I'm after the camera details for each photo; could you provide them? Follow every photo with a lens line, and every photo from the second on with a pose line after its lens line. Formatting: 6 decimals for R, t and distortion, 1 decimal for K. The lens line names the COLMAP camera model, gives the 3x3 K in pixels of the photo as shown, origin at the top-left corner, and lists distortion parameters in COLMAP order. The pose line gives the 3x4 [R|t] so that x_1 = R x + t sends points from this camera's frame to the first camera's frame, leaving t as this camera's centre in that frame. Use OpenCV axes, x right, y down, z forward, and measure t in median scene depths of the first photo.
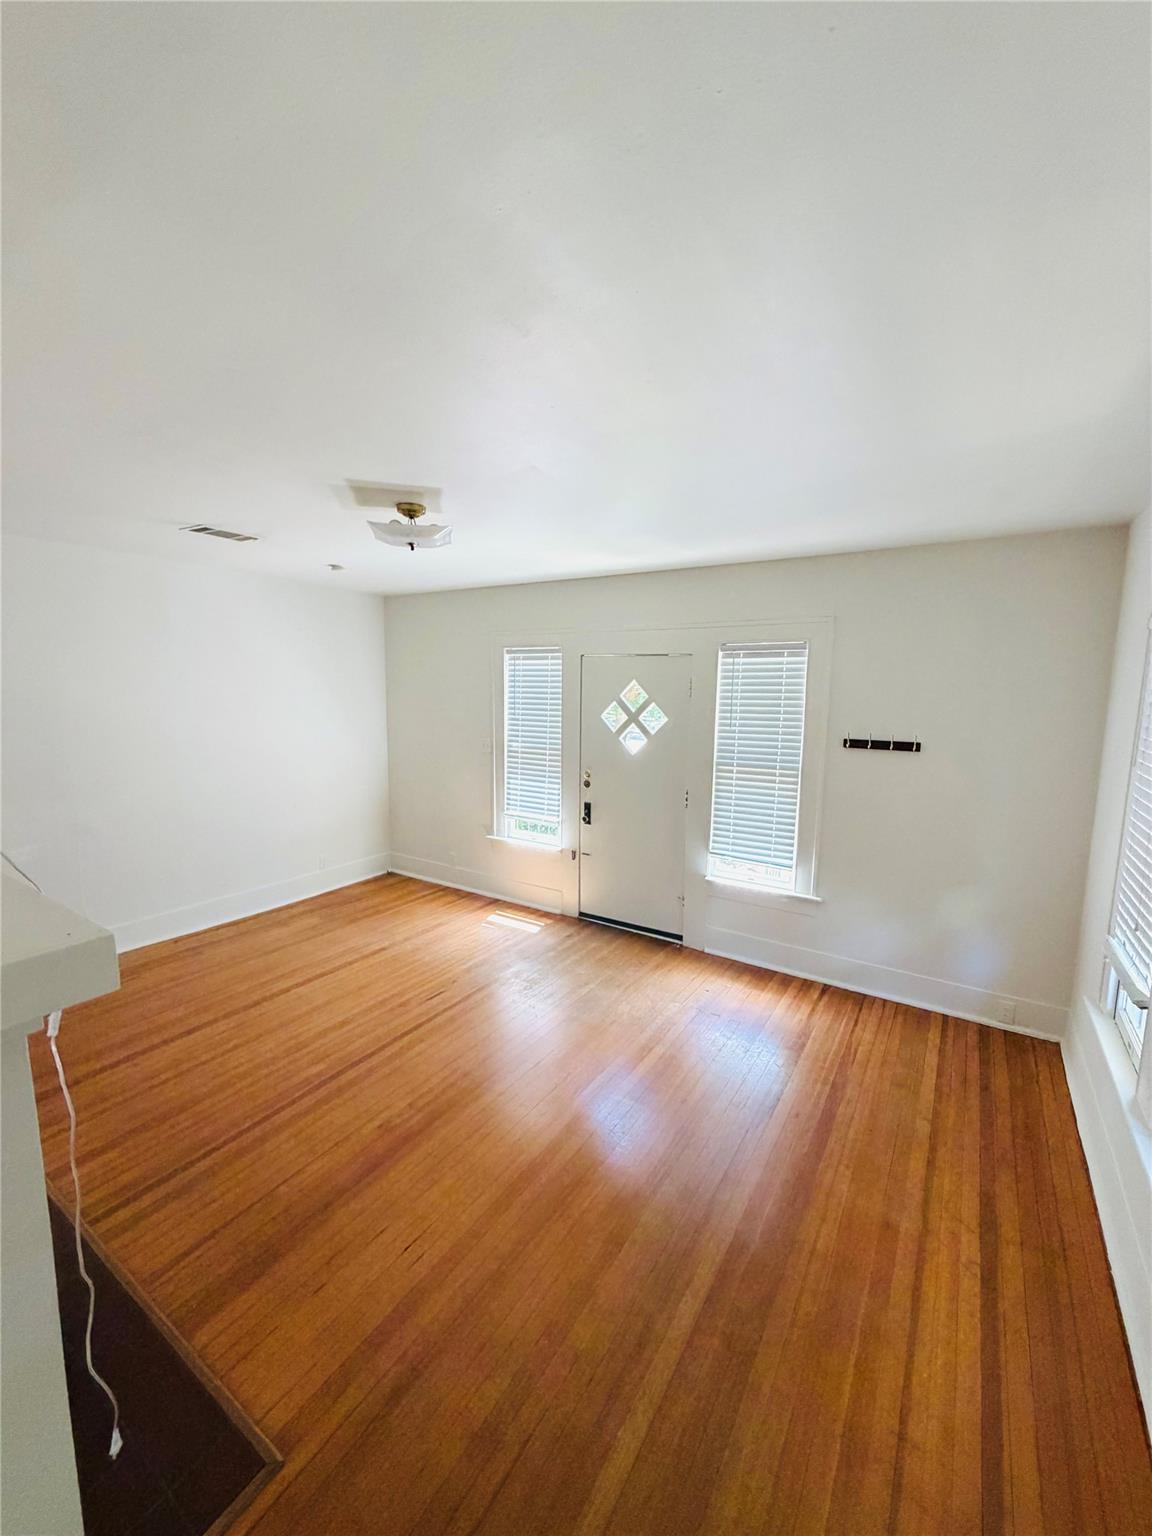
lens RADIAL K [[612.5, 0, 577.1], [0, 612.5, 766.3], [0, 0, 1]] dist [-0.001591, 0.000203]
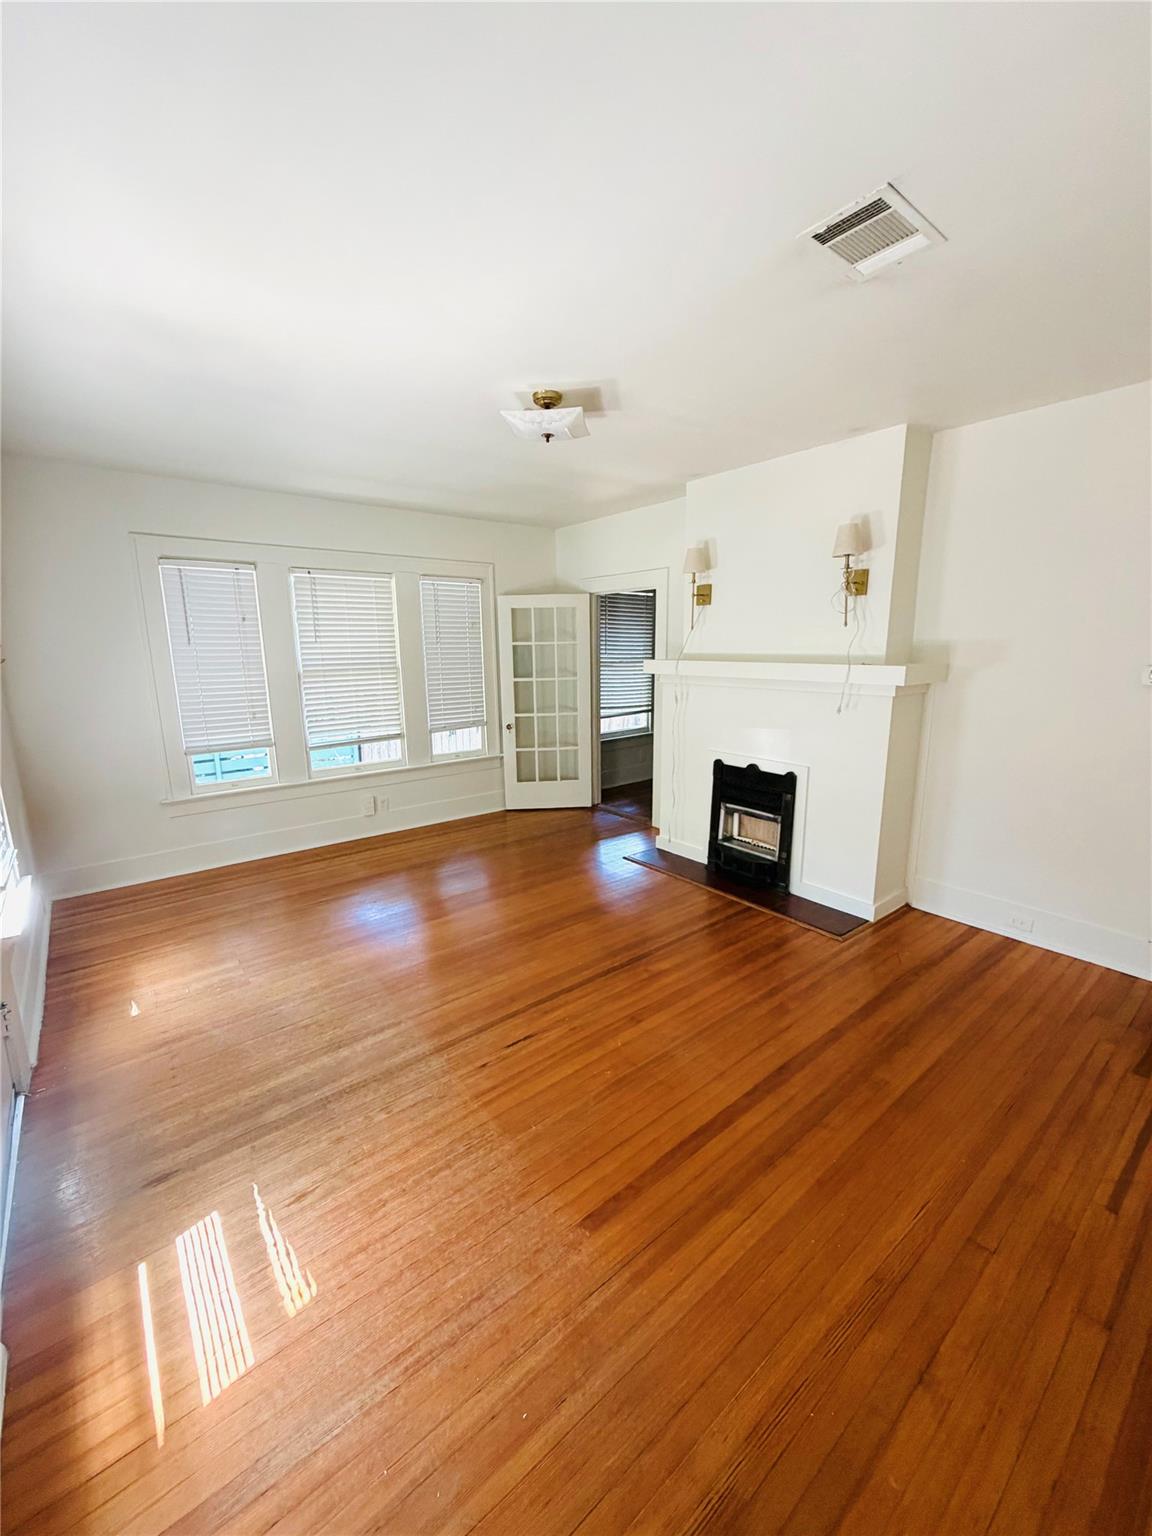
lens RADIAL K [[612.5, 0, 577.1], [0, 612.5, 766.3], [0, 0, 1]] dist [-0.001591, 0.000203]
pose [[-0.948062, -0.069755, 0.310343, -0.399826], [0.038111, 0.943721, 0.328541, -0.111280], [-0.315795, 0.323305, -0.892047, 1.238149]]
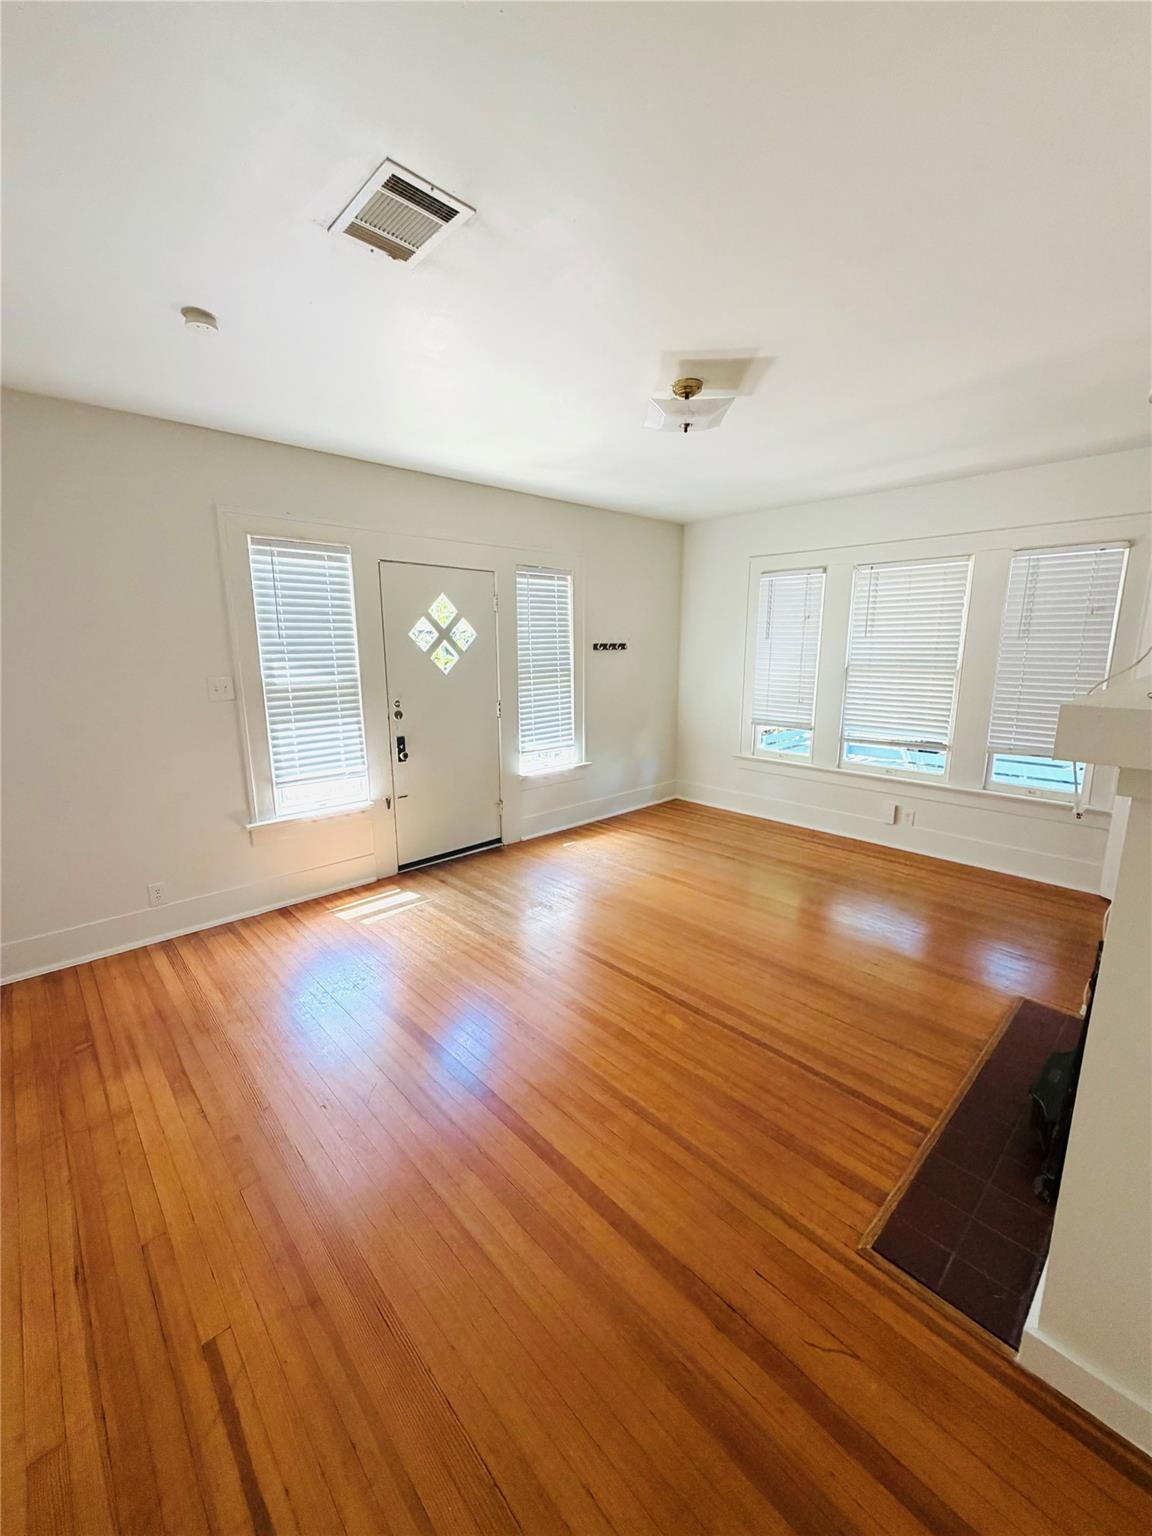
lens RADIAL K [[612.5, 0, 577.1], [0, 612.5, 766.3], [0, 0, 1]] dist [-0.001591, 0.000203]
pose [[0.245772, -0.205948, 0.947197, -0.813587], [0.136217, 0.974810, 0.176607, -0.020206], [-0.959709, 0.085619, 0.267635, 0.579974]]
